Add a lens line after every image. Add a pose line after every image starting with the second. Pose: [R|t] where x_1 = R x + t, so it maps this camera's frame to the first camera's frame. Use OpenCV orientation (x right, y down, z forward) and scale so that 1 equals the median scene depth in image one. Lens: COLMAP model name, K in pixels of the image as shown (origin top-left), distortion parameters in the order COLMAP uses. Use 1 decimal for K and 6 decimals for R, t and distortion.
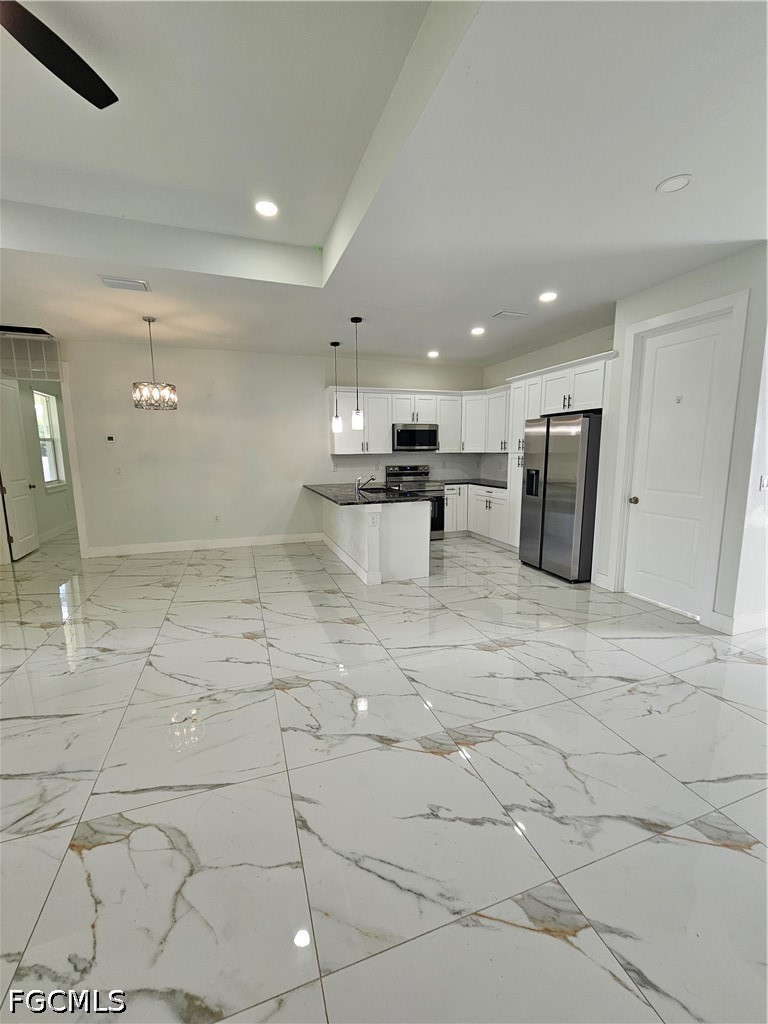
lens RADIAL K [[420.3, 0, 388.7], [0, 420.3, 515.4], [0, 0, 1]] dist [-0.003293, -0.000281]
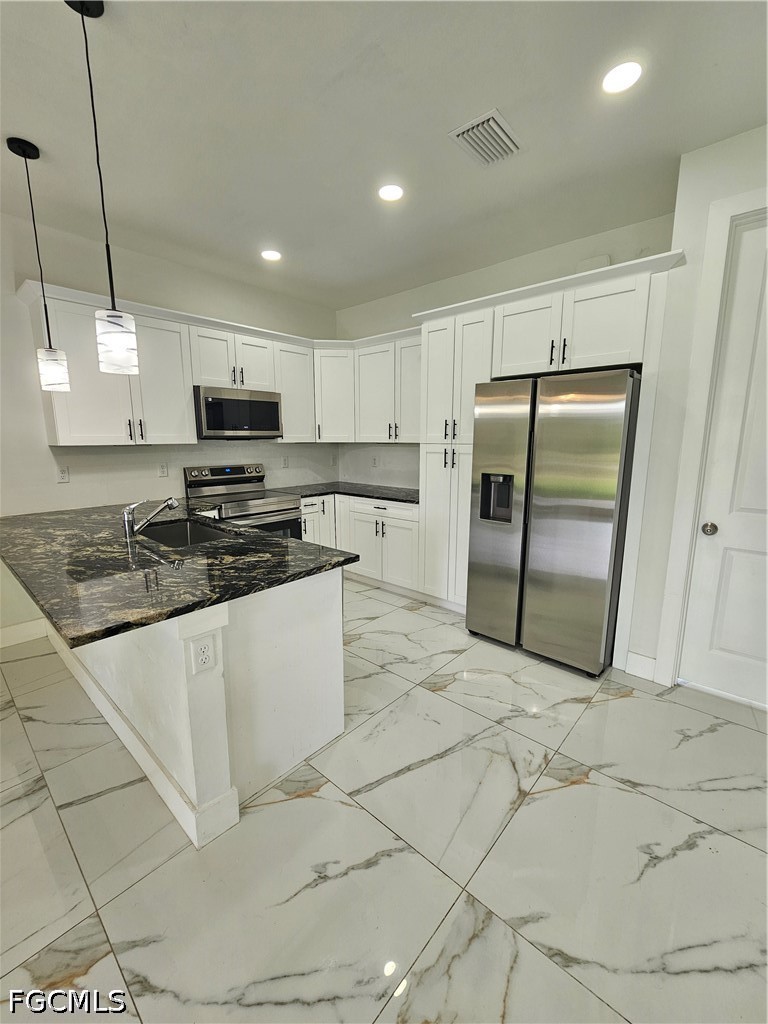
lens RADIAL K [[420.3, 0, 386.1], [0, 420.3, 512.9], [0, 0, 1]] dist [-0.003293, -0.000281]
pose [[0.878233, -0.076515, 0.472072, -0.053426], [0.067242, 0.997068, 0.036513, -0.092320], [-0.473481, -0.000324, 0.880804, 0.608350]]
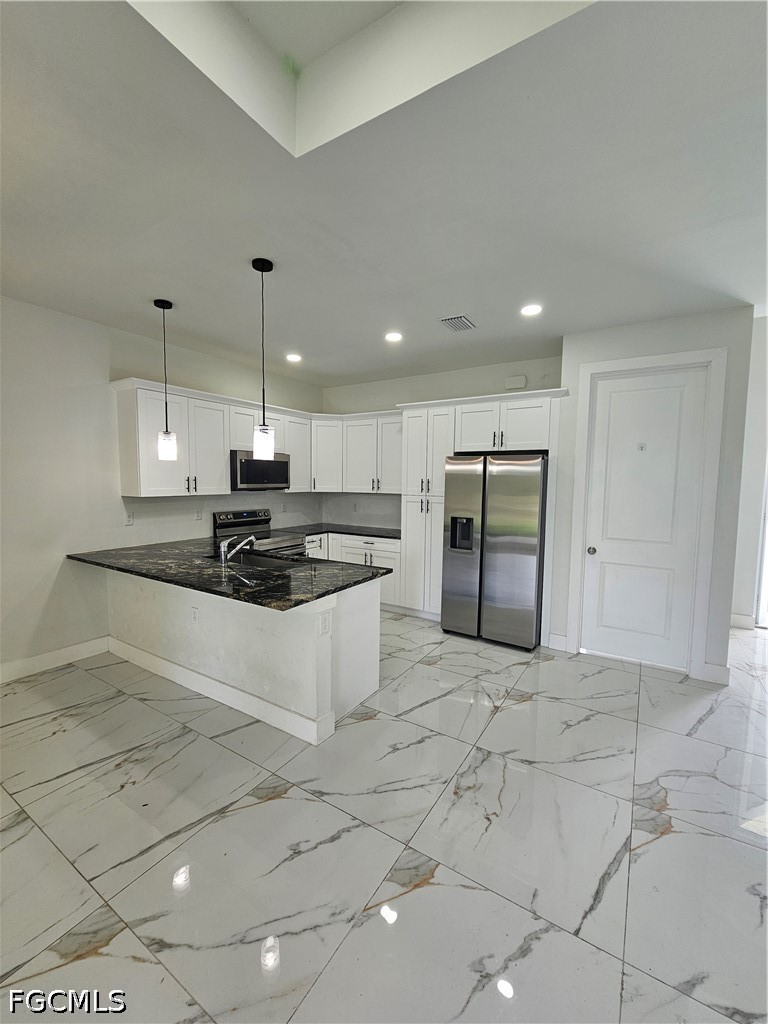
lens RADIAL K [[420.3, 0, 386.6], [0, 420.3, 514.5], [0, 0, 1]] dist [-0.003293, -0.000281]
pose [[0.786515, -0.035000, 0.616579, -0.289093], [0.078154, 0.996007, -0.043155, -0.095406], [-0.612606, 0.082130, 0.786110, 0.467129]]
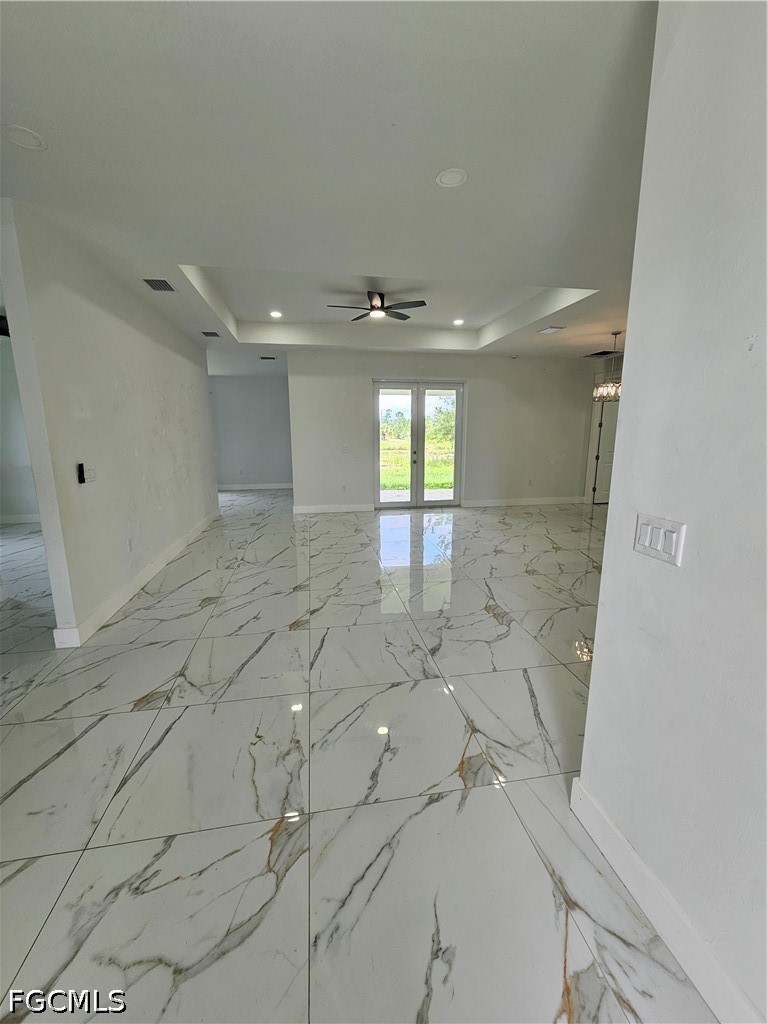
lens RADIAL K [[420.3, 0, 387.0], [0, 420.3, 516.2], [0, 0, 1]] dist [-0.003293, -0.000281]
pose [[-0.165763, 0.201281, -0.965406, 0.880275], [-0.150494, 0.962320, 0.226477, -0.098103], [0.974615, 0.182830, -0.129225, 0.534834]]
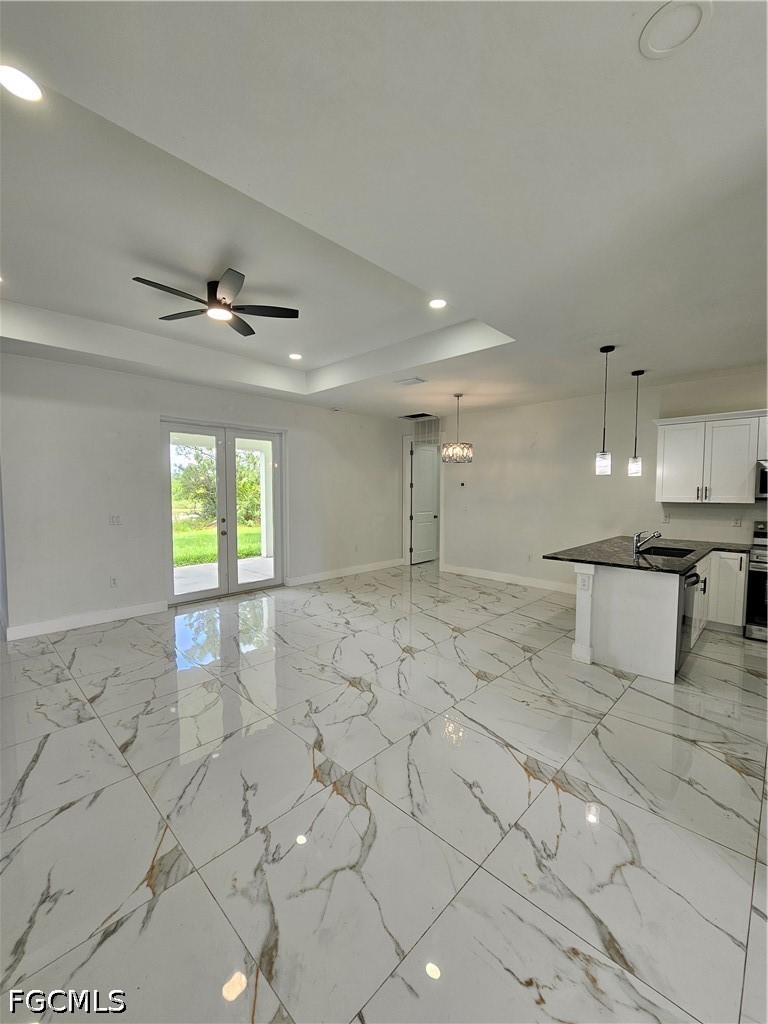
lens RADIAL K [[420.3, 0, 385.4], [0, 420.3, 514.5], [0, 0, 1]] dist [-0.003293, -0.000281]
pose [[0.441199, 0.060224, -0.895386, 0.490058], [-0.143843, 0.989591, -0.004318, -0.058274], [0.885806, 0.130700, 0.445270, 0.246065]]
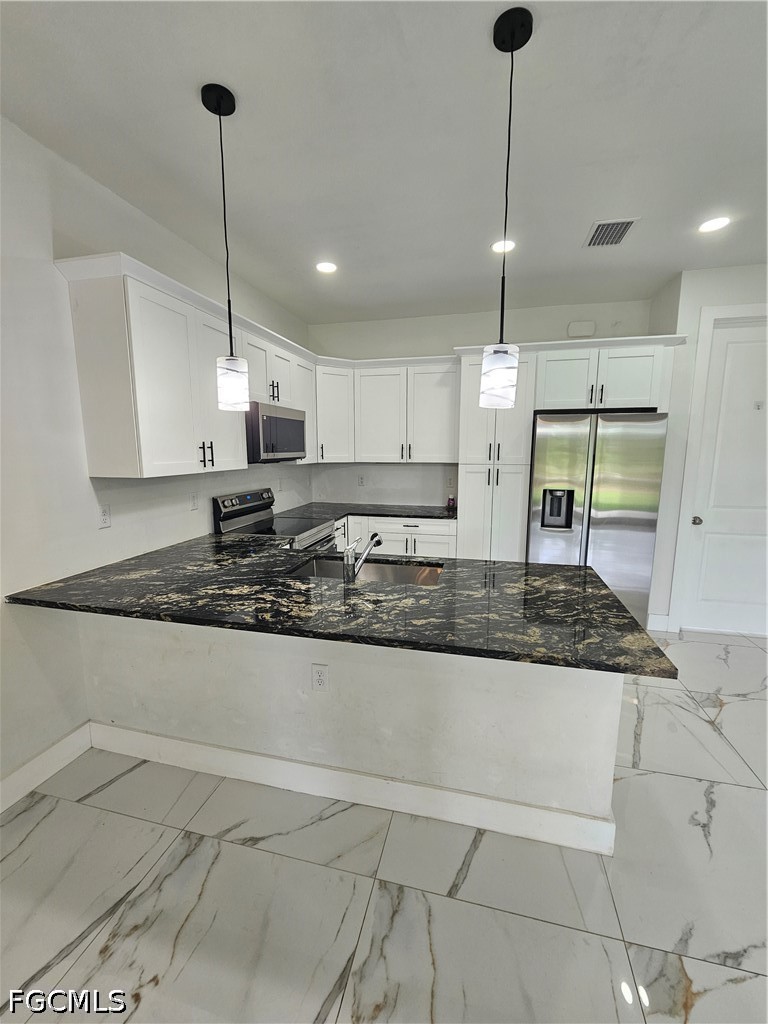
lens RADIAL K [[420.3, 0, 385.6], [0, 420.3, 514.7], [0, 0, 1]] dist [-0.003293, -0.000281]
pose [[0.553966, -0.121697, 0.823597, -0.389947], [0.124273, 0.990263, 0.062736, -0.153237], [-0.823212, 0.067597, 0.563695, 0.890716]]
